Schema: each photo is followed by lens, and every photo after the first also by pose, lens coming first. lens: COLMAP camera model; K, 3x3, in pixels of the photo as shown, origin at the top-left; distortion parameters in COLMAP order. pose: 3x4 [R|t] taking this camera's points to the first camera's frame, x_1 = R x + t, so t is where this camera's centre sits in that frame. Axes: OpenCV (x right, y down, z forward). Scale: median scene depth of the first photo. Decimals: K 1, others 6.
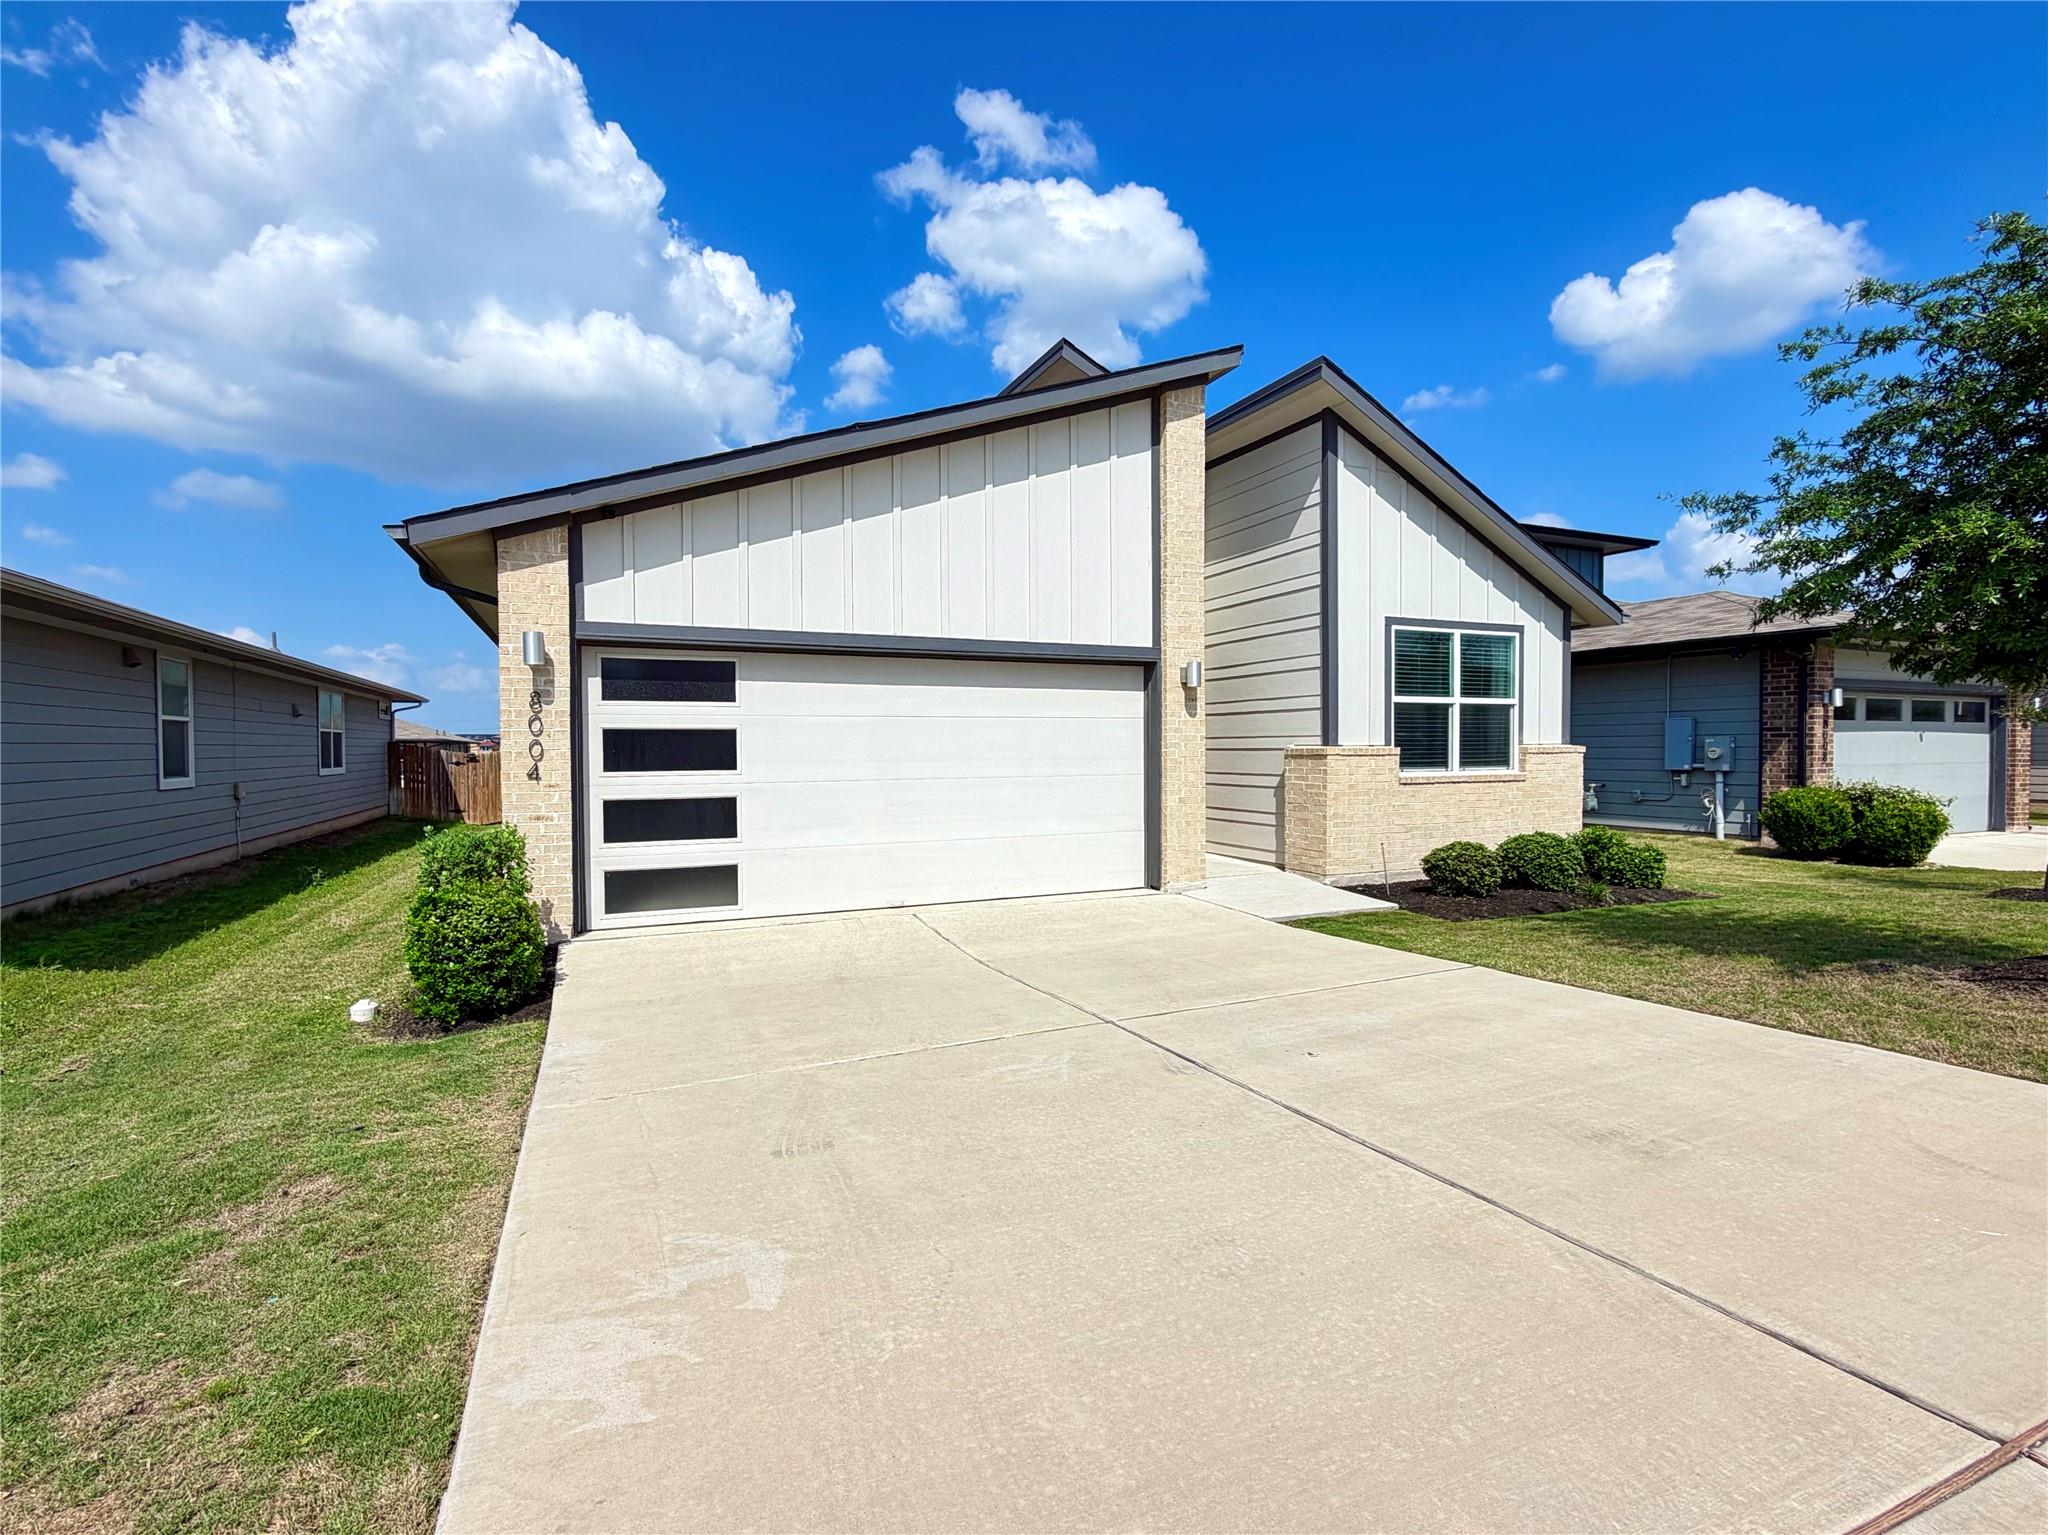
lens RADIAL K [[952.6, 0, 1024.0], [0, 952.6, 767.5], [0, 0, 1]] dist [0.001551, 0.000522]
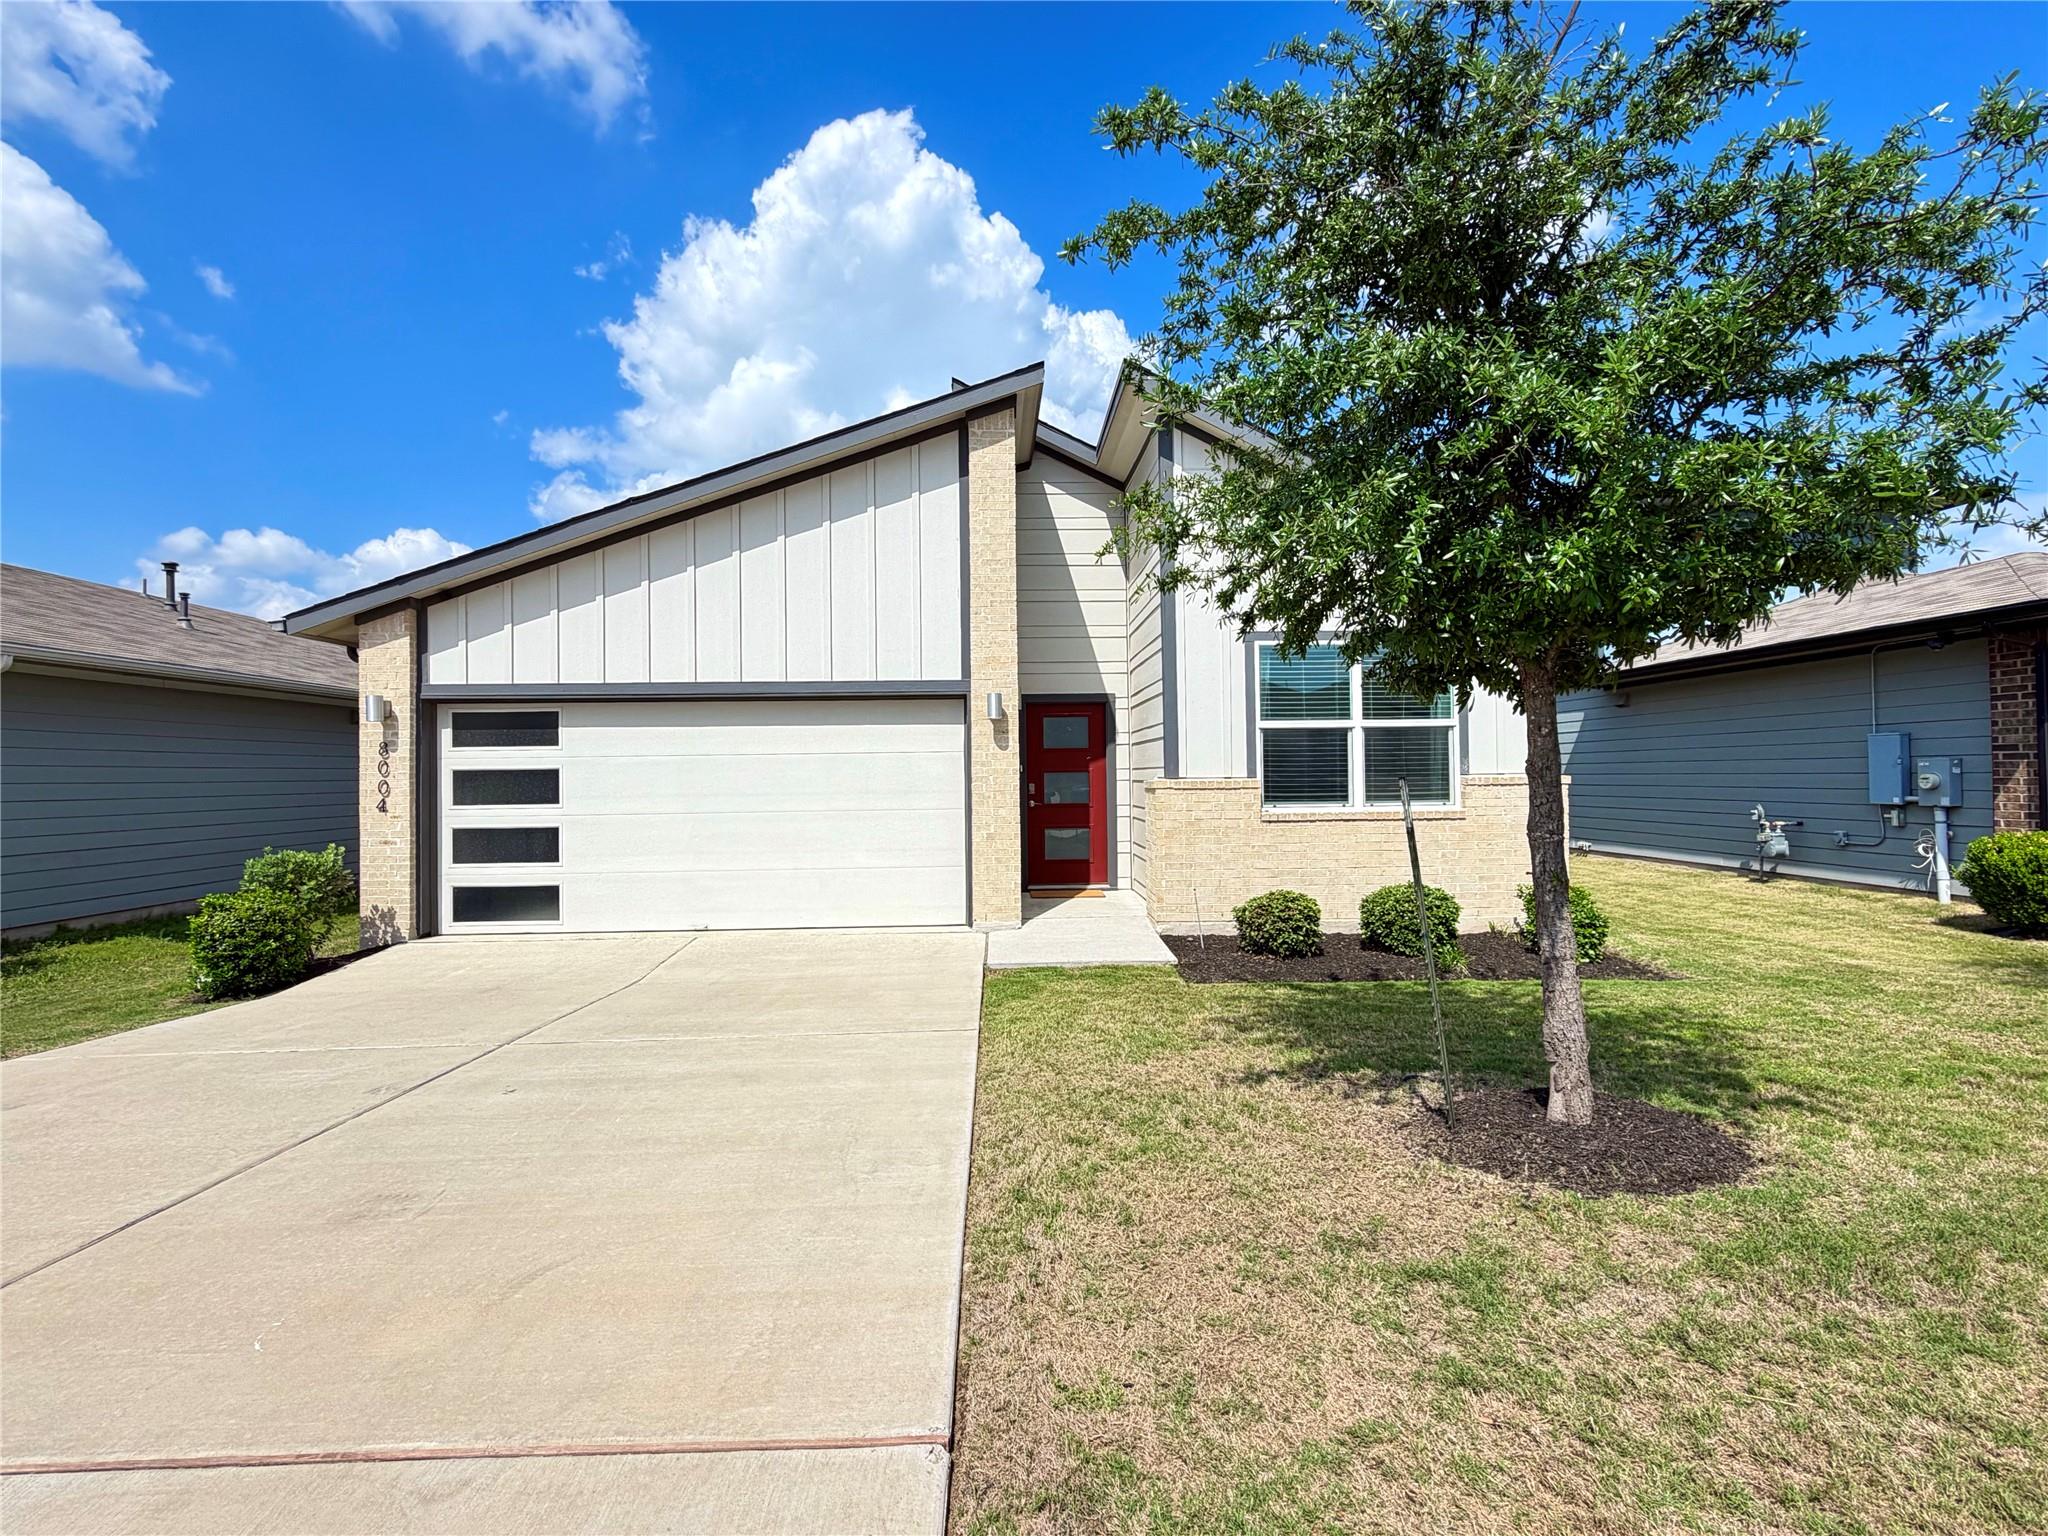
lens RADIAL K [[948.2, 0, 1020.7], [0, 948.2, 764.0], [0, 0, 1]] dist [-0.000446, 0.000066]
pose [[0.925230, -0.010999, -0.379248, 0.527513], [-0.000480, 0.999545, -0.030162, -0.009164], [0.379407, 0.028089, 0.924803, 0.112363]]
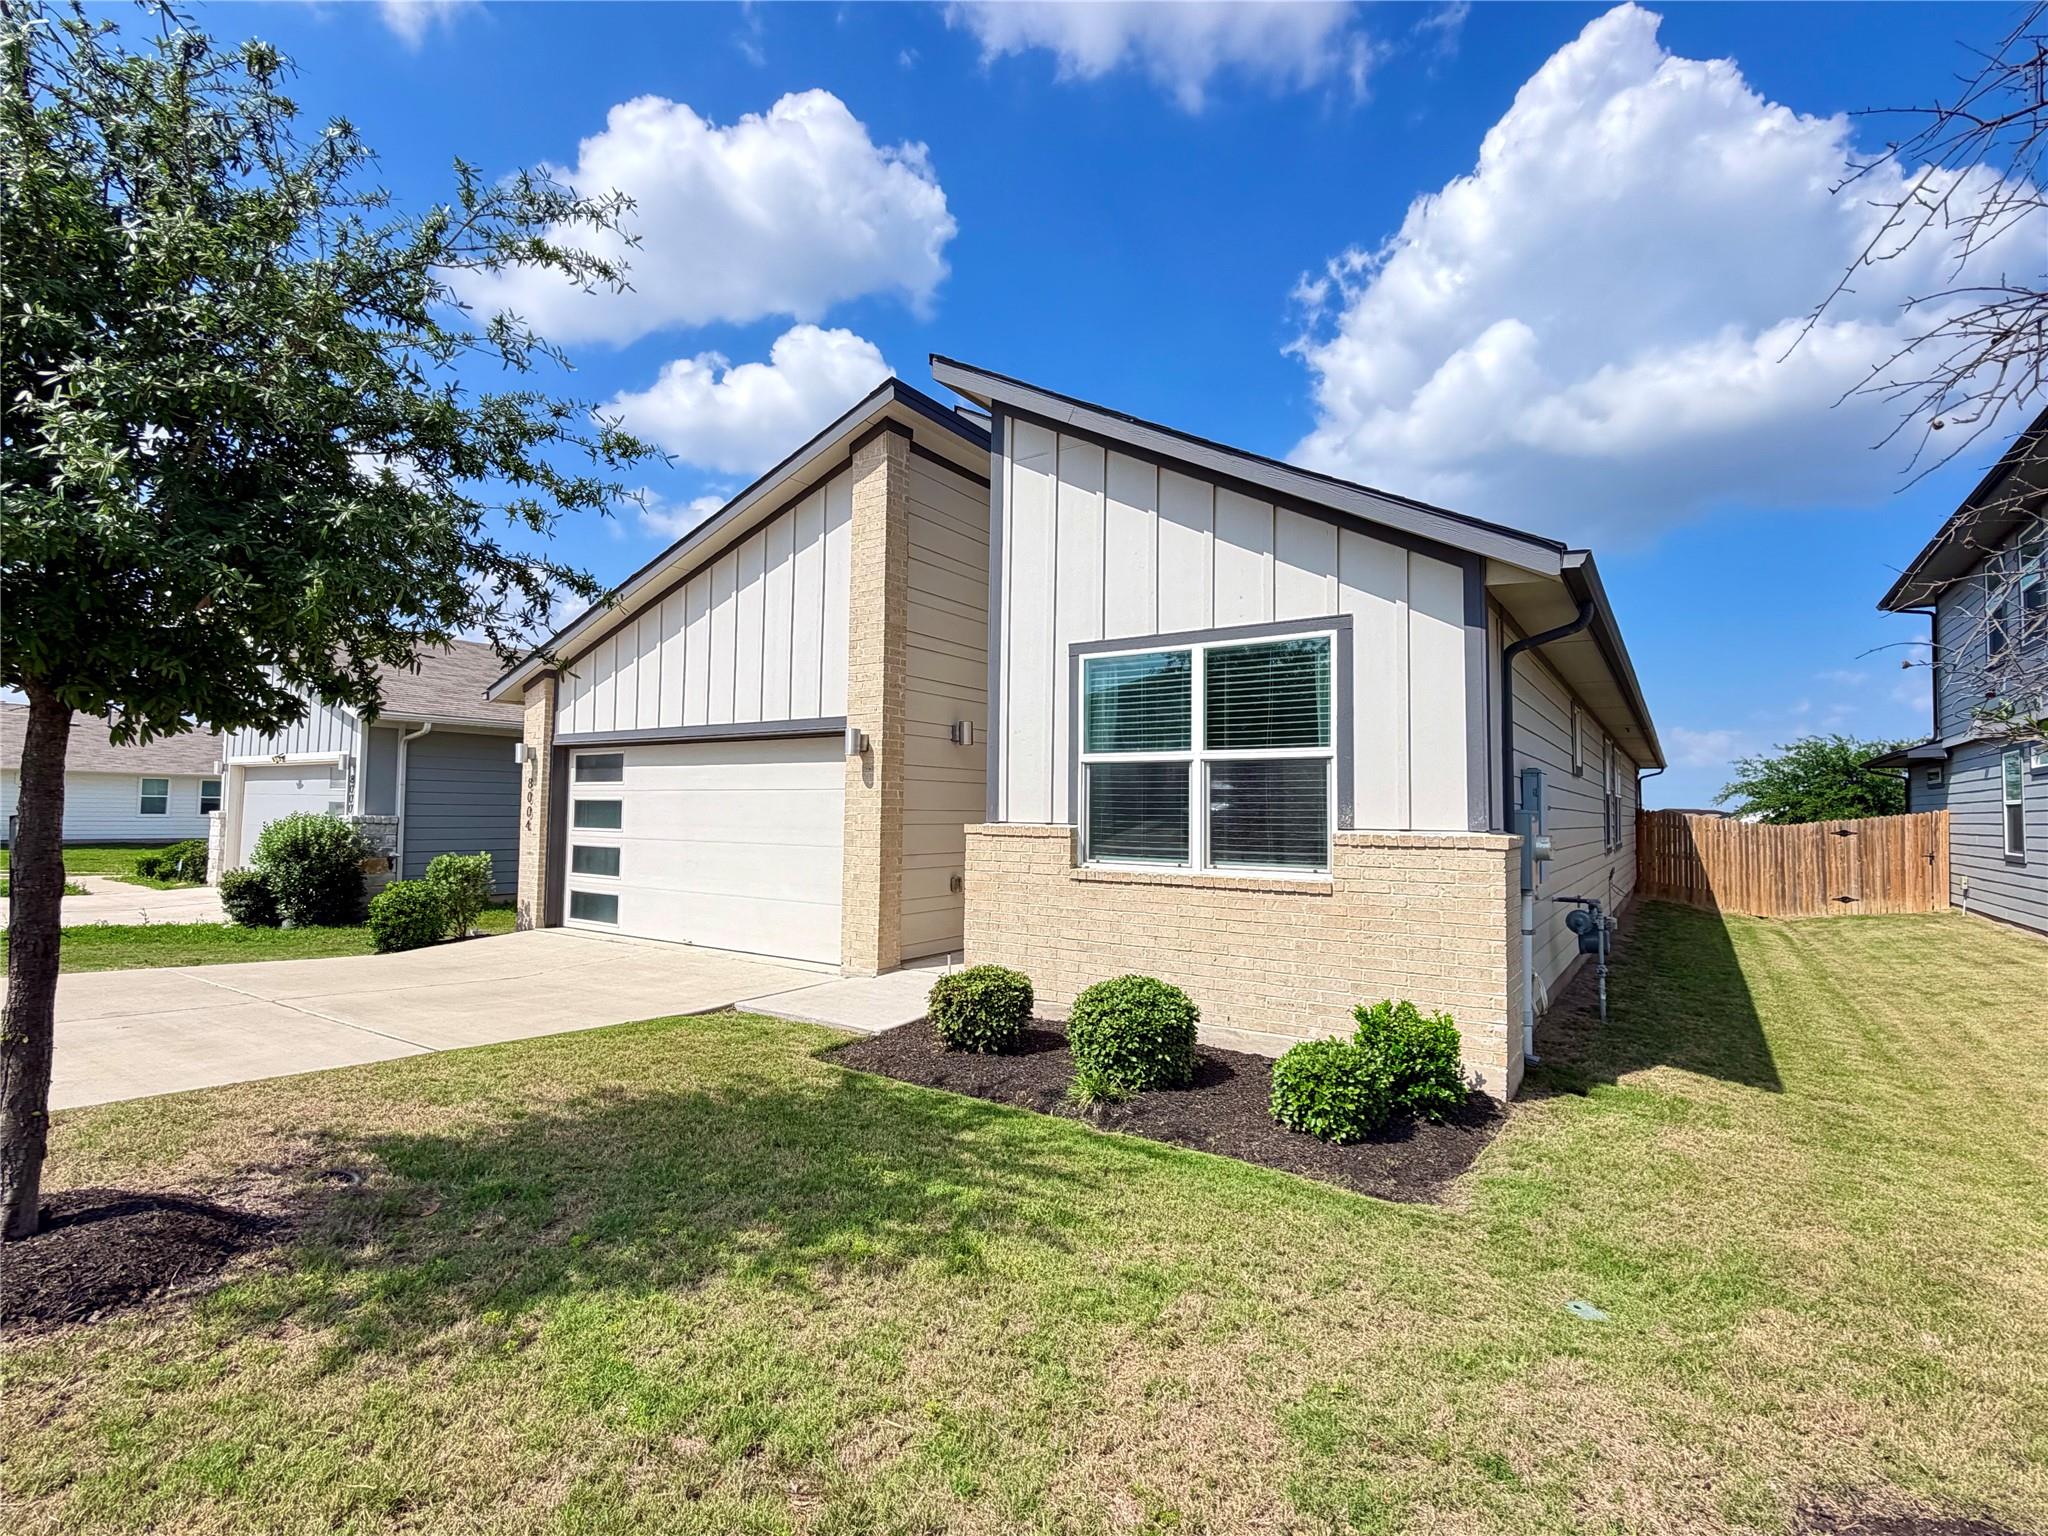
lens RADIAL K [[952.6, 0, 1024.0], [0, 952.6, 768.0], [0, 0, 1]] dist [0.001551, 0.000522]
pose [[0.522301, -0.027372, -0.852322, 0.986814], [-0.033951, 0.998025, -0.052856, -0.026517], [0.852085, 0.056544, 0.520340, 0.611984]]
